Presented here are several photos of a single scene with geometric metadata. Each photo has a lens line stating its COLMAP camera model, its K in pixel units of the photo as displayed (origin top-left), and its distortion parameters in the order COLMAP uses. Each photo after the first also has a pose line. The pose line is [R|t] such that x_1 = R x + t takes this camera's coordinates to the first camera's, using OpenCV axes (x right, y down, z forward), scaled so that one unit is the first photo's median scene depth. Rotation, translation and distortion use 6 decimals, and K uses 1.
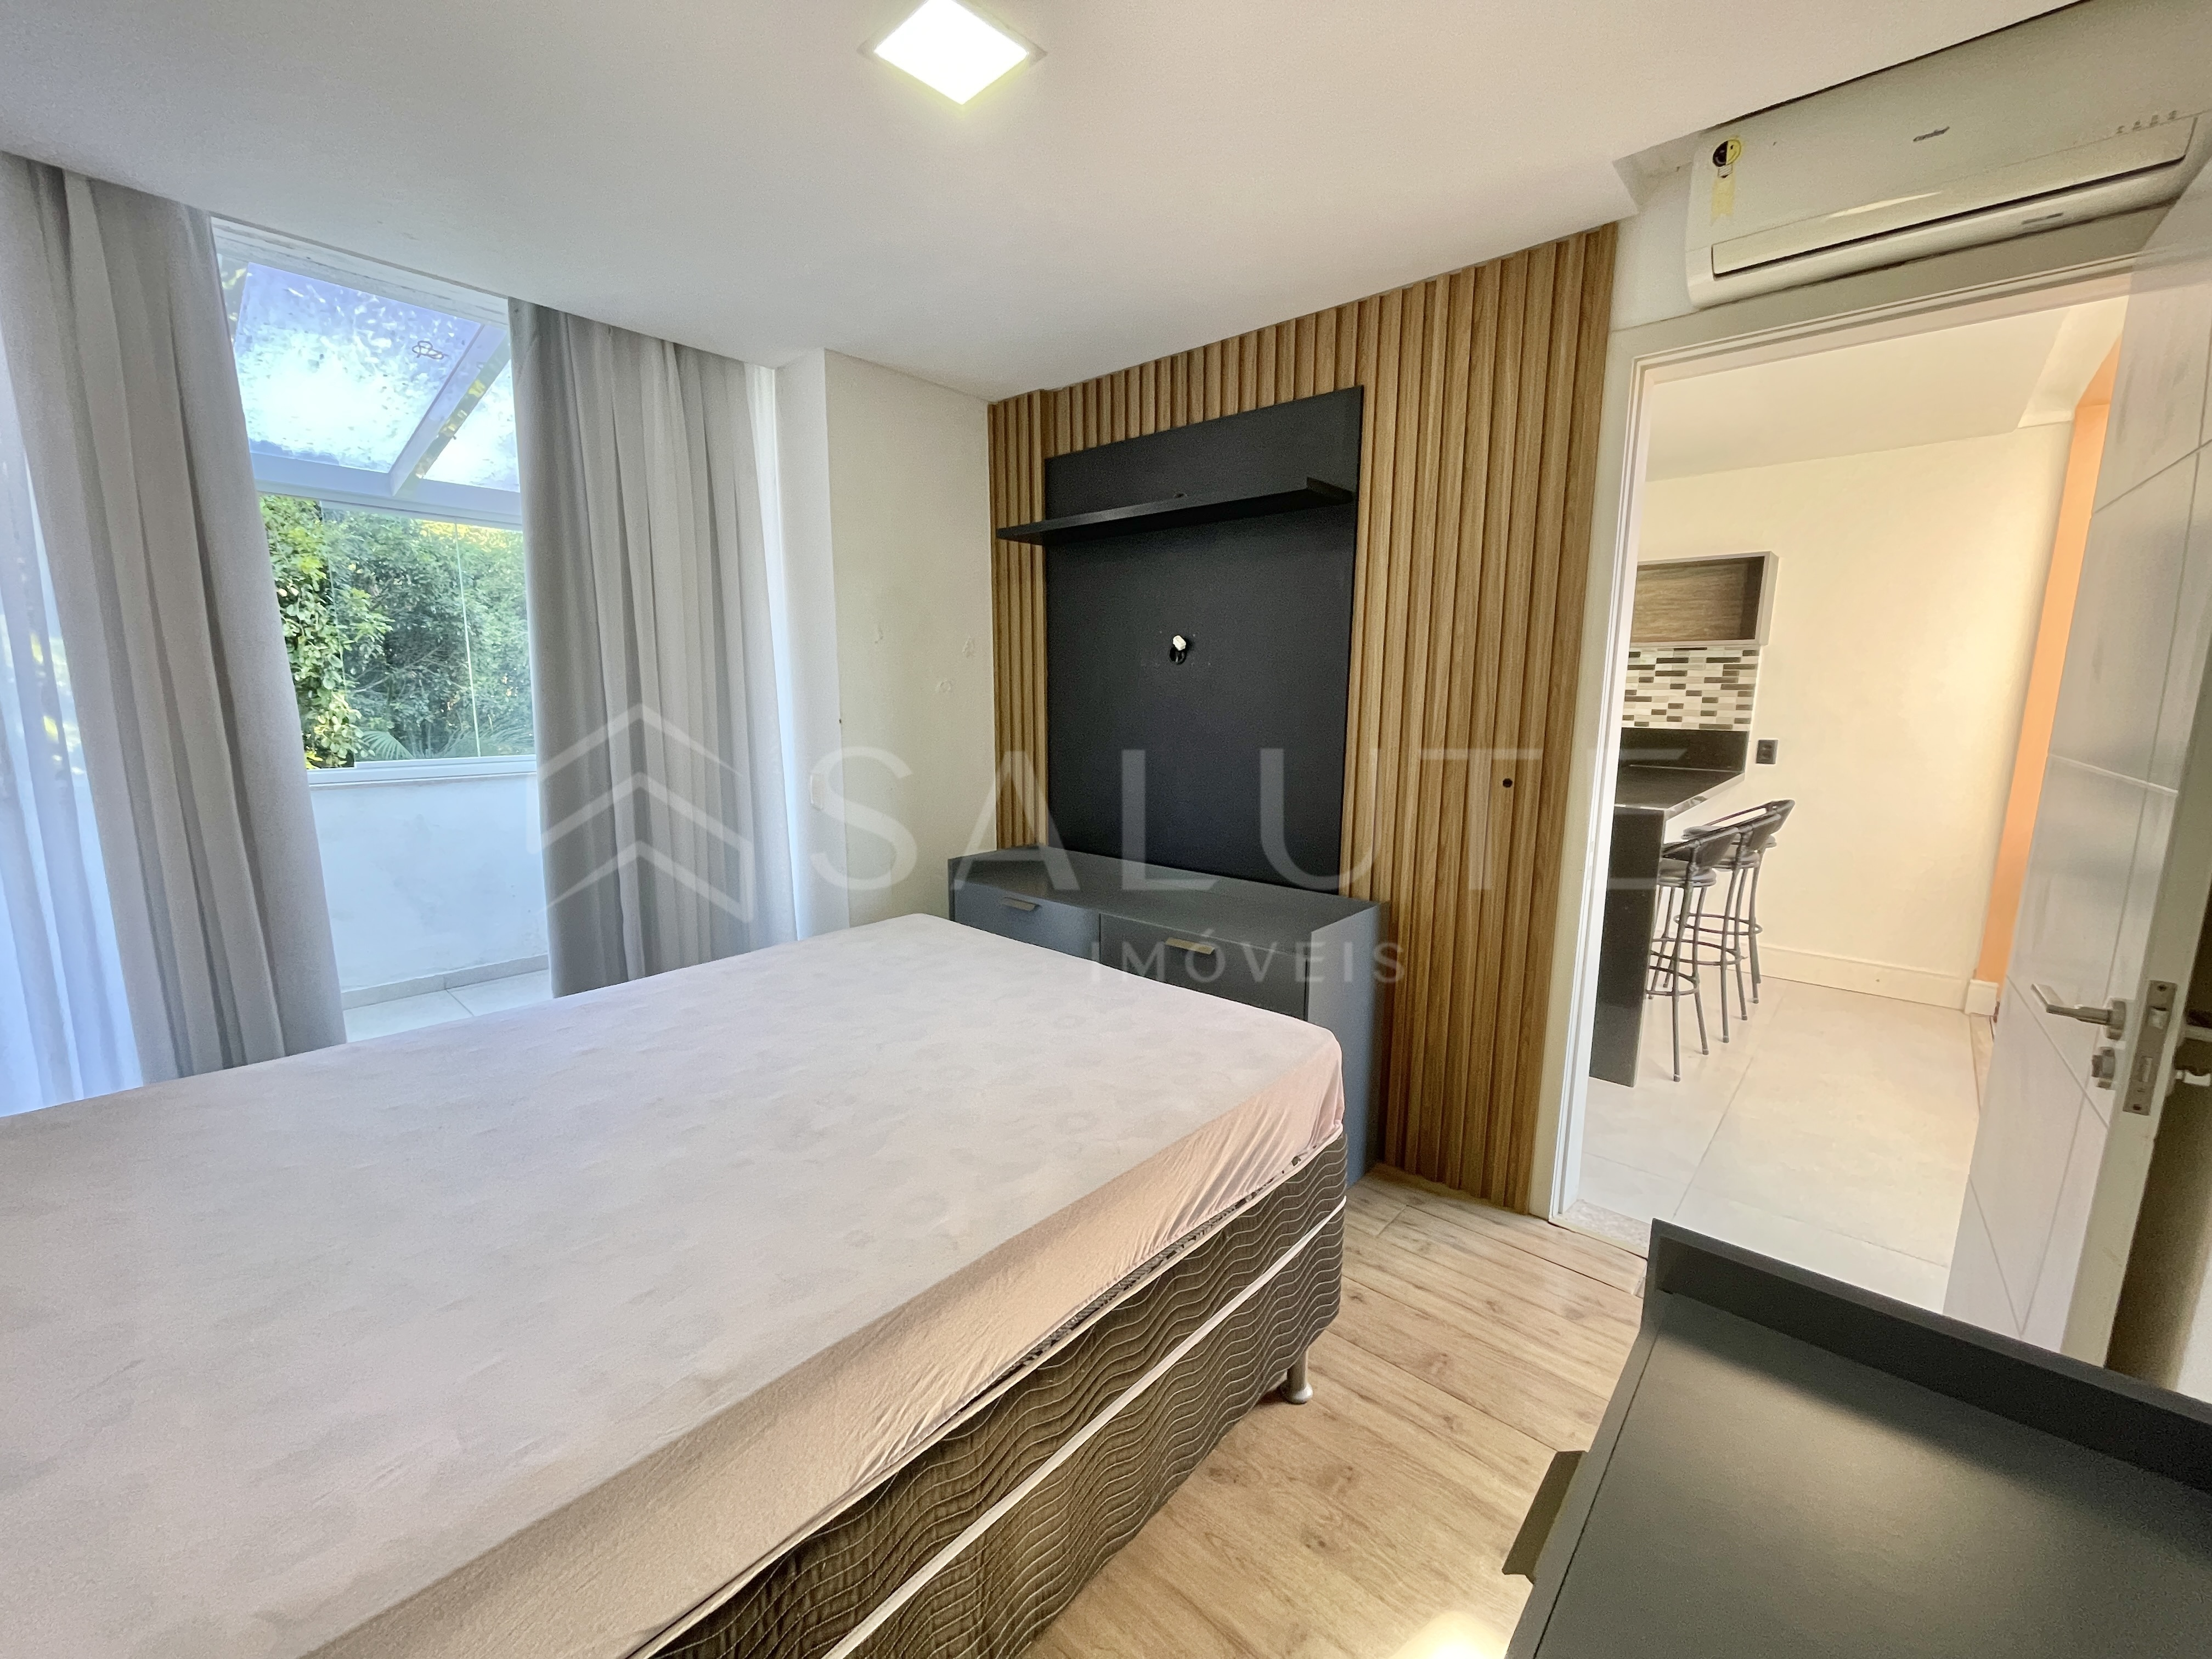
lens RADIAL K [[888.9, 0, 1109.1], [0, 888.9, 837.8], [0, 0, 1]] dist [-0.002539, 0.001654]
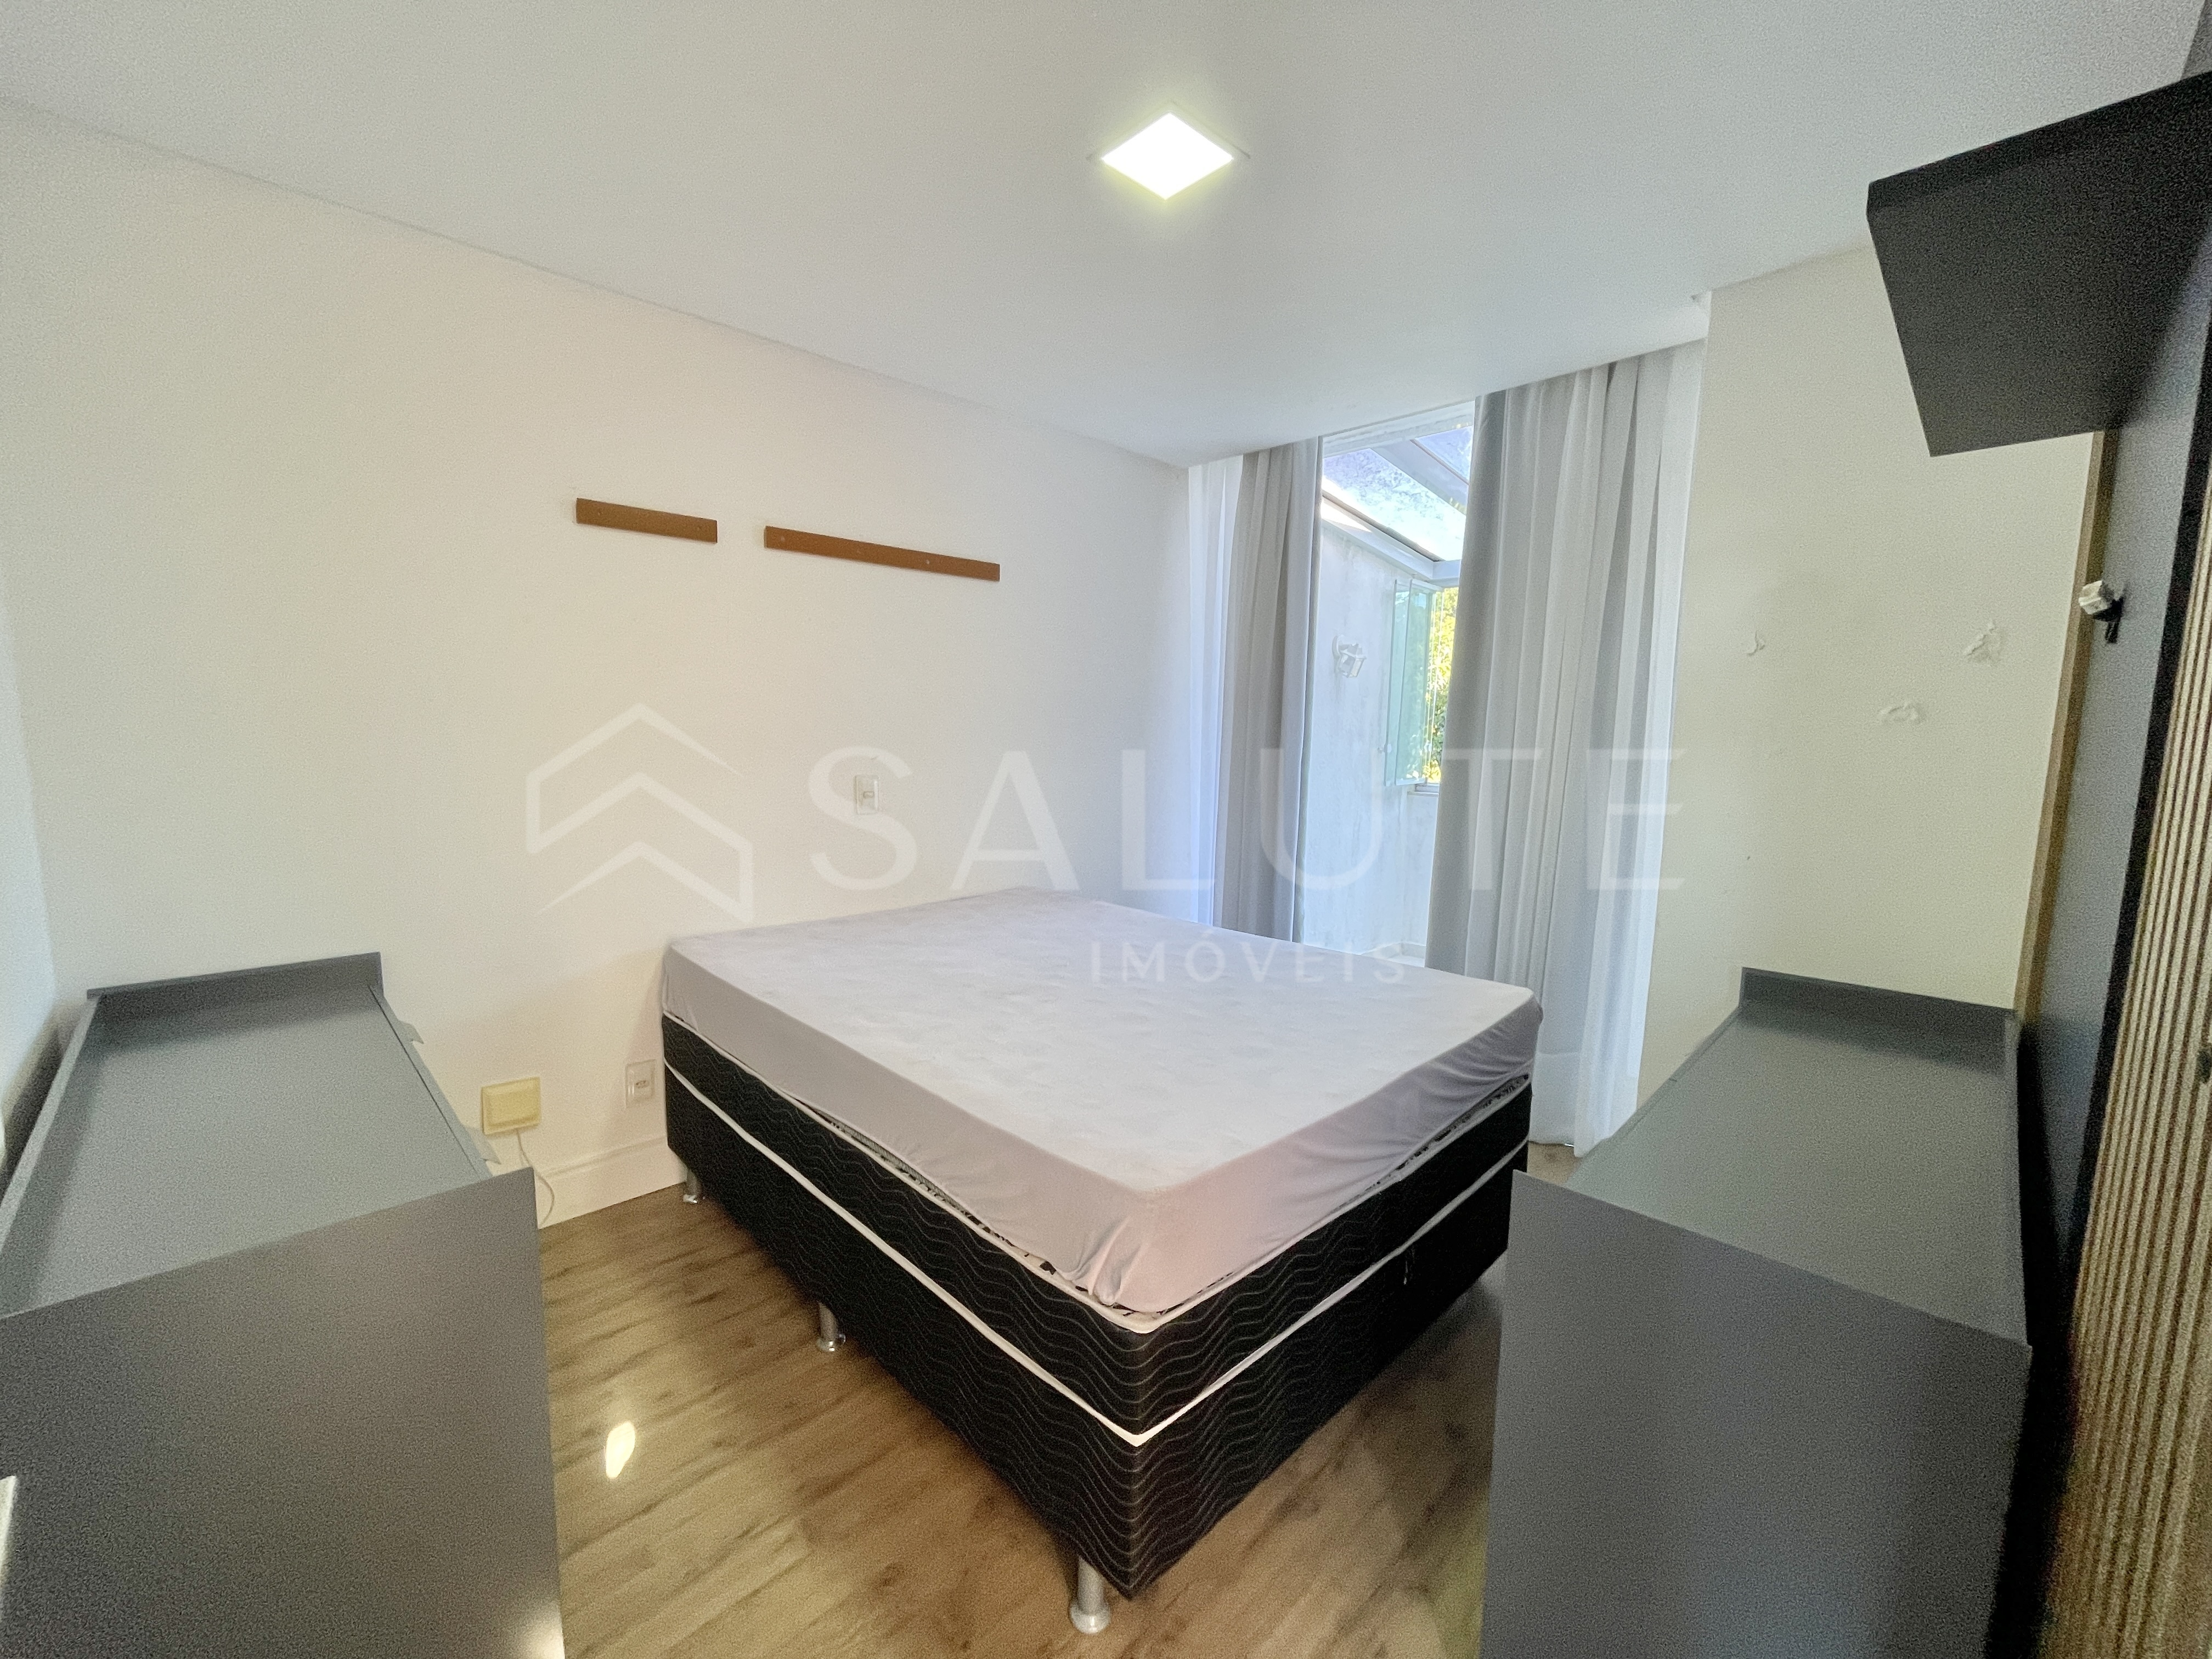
lens RADIAL K [[888.9, 0, 1105.6], [0, 888.9, 821.9], [0, 0, 1]] dist [-0.002539, 0.001654]
pose [[-0.064046, 0.110580, -0.991802, 0.216136], [-0.173942, 0.977392, 0.120205, -0.032896], [0.982671, 0.180214, -0.043363, 0.224096]]
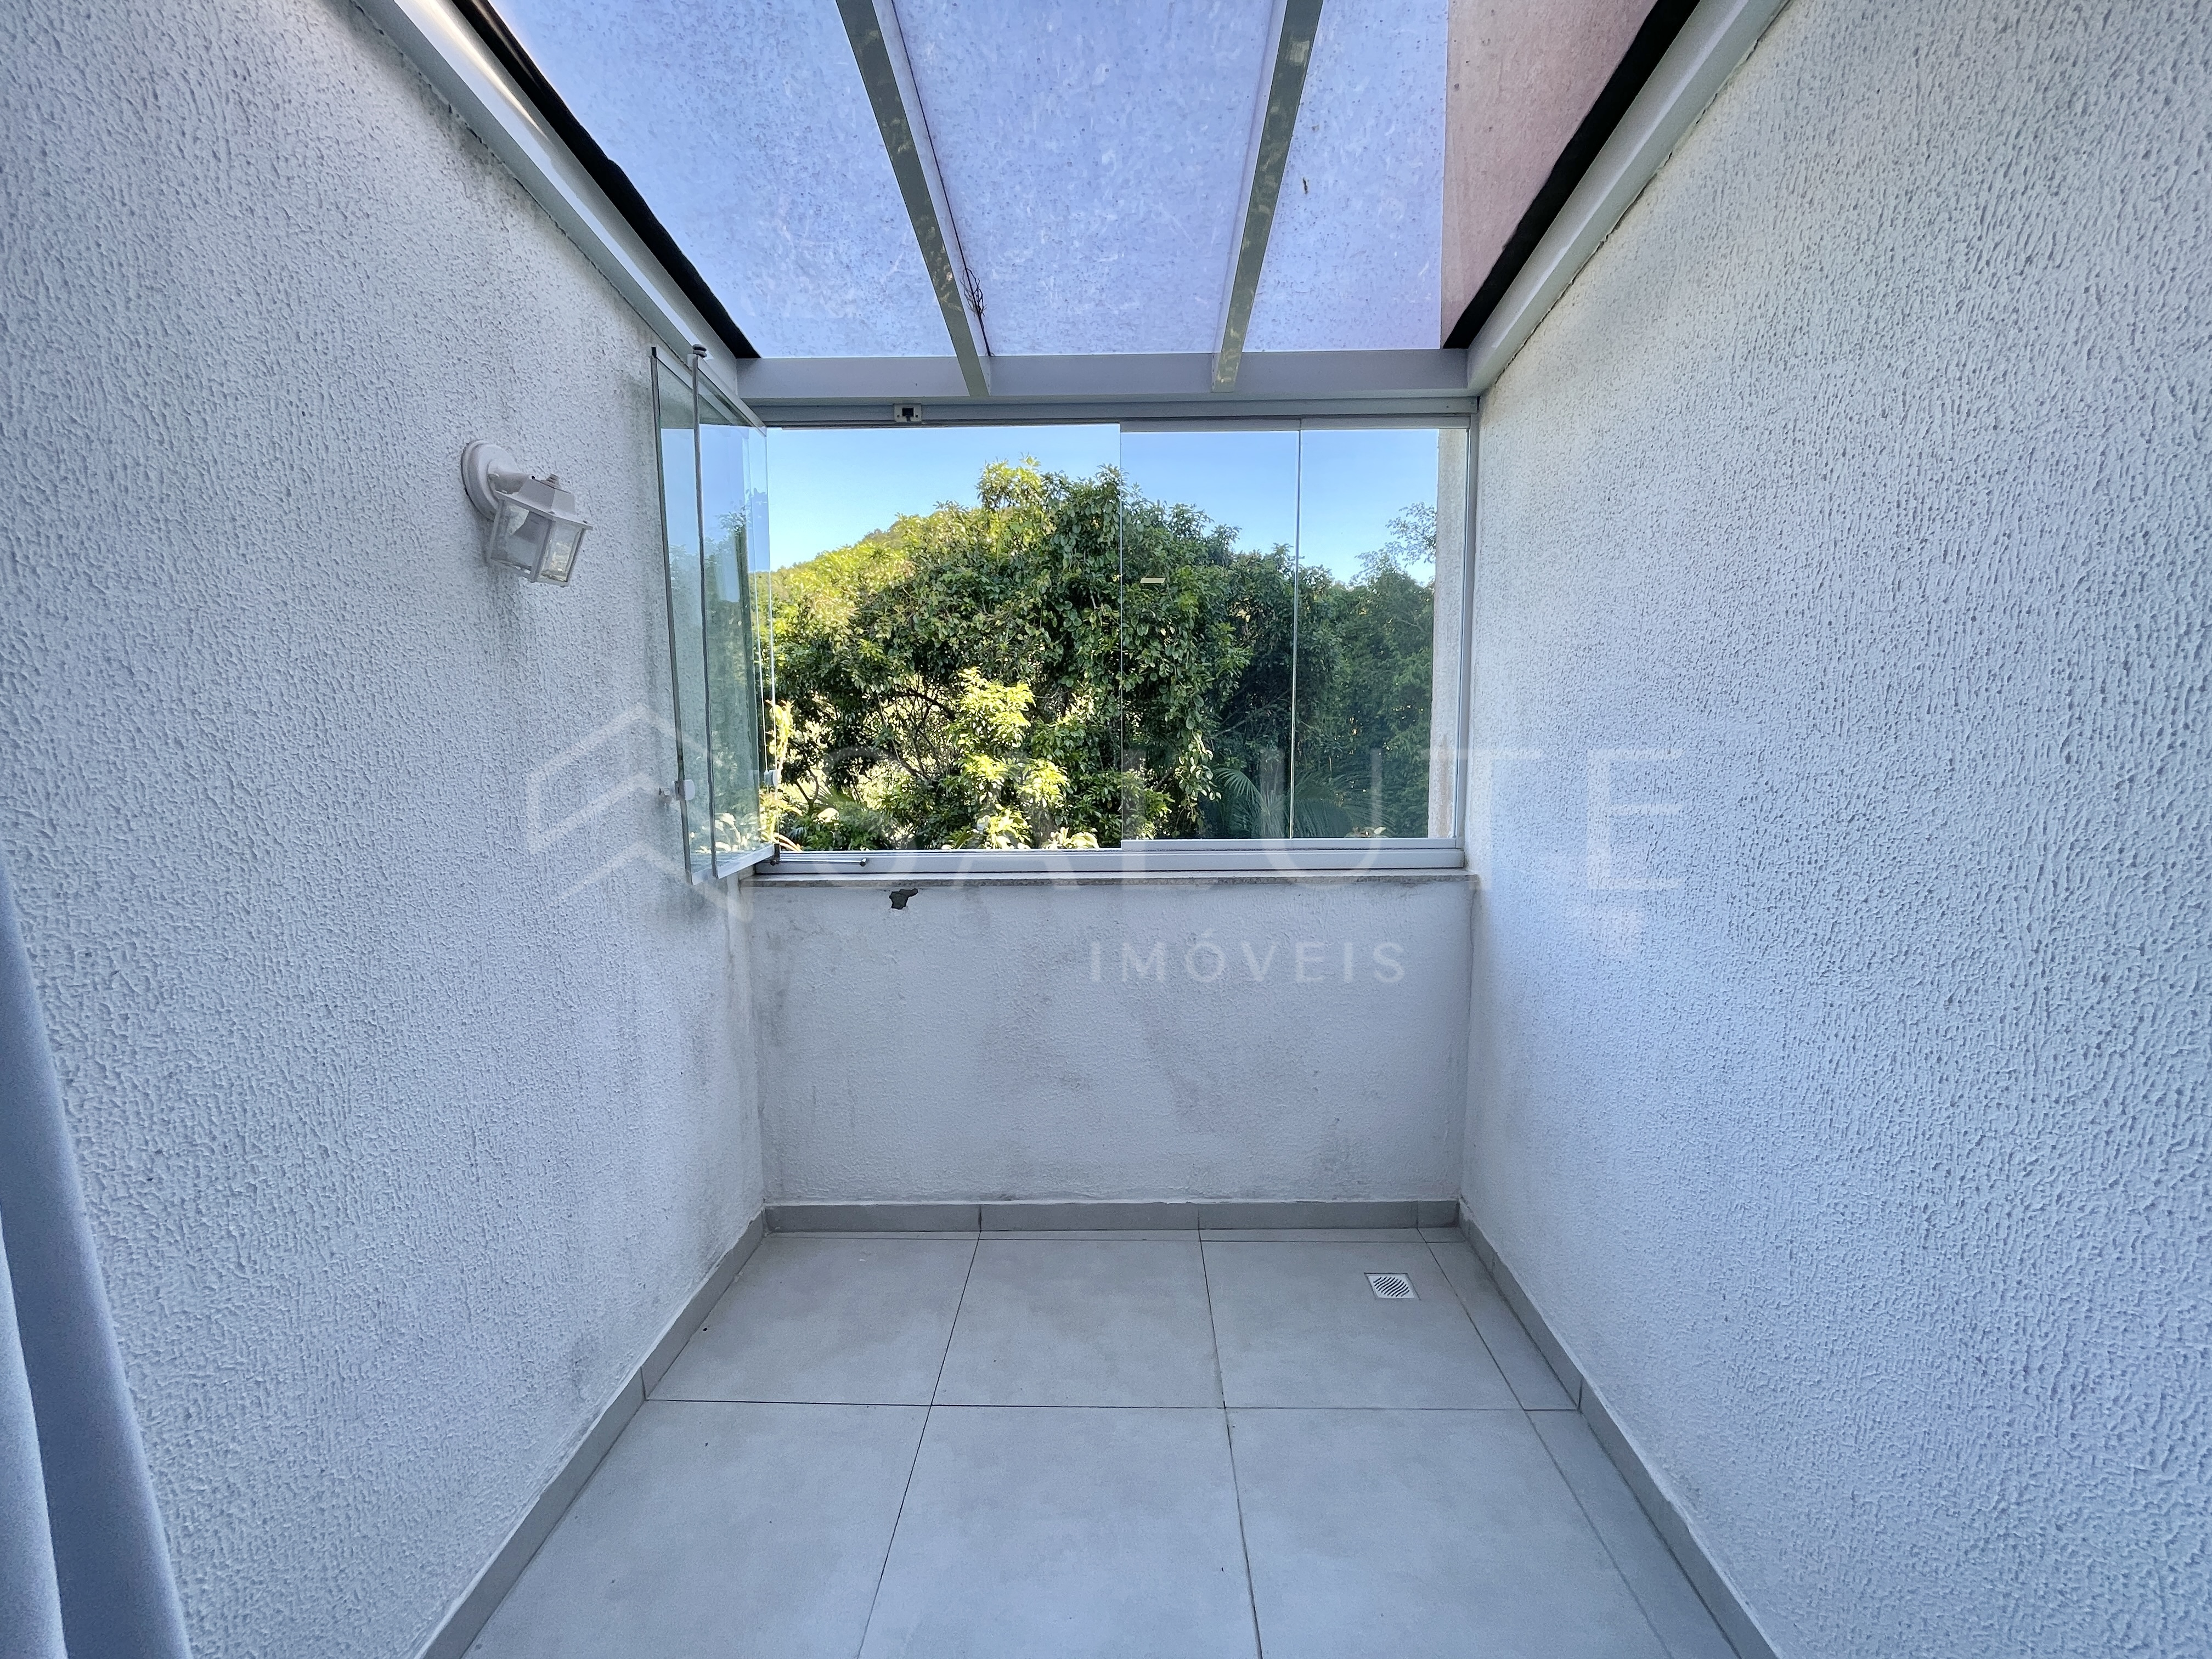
lens RADIAL K [[888.9, 0, 1107.1], [0, 888.9, 838.2], [0, 0, 1]] dist [-0.002539, 0.001654]
pose [[0.652000, 0.069711, -0.755007, -0.208706], [-0.099504, 0.995019, 0.005943, -0.048257], [0.751661, 0.071252, 0.655689, 0.318151]]
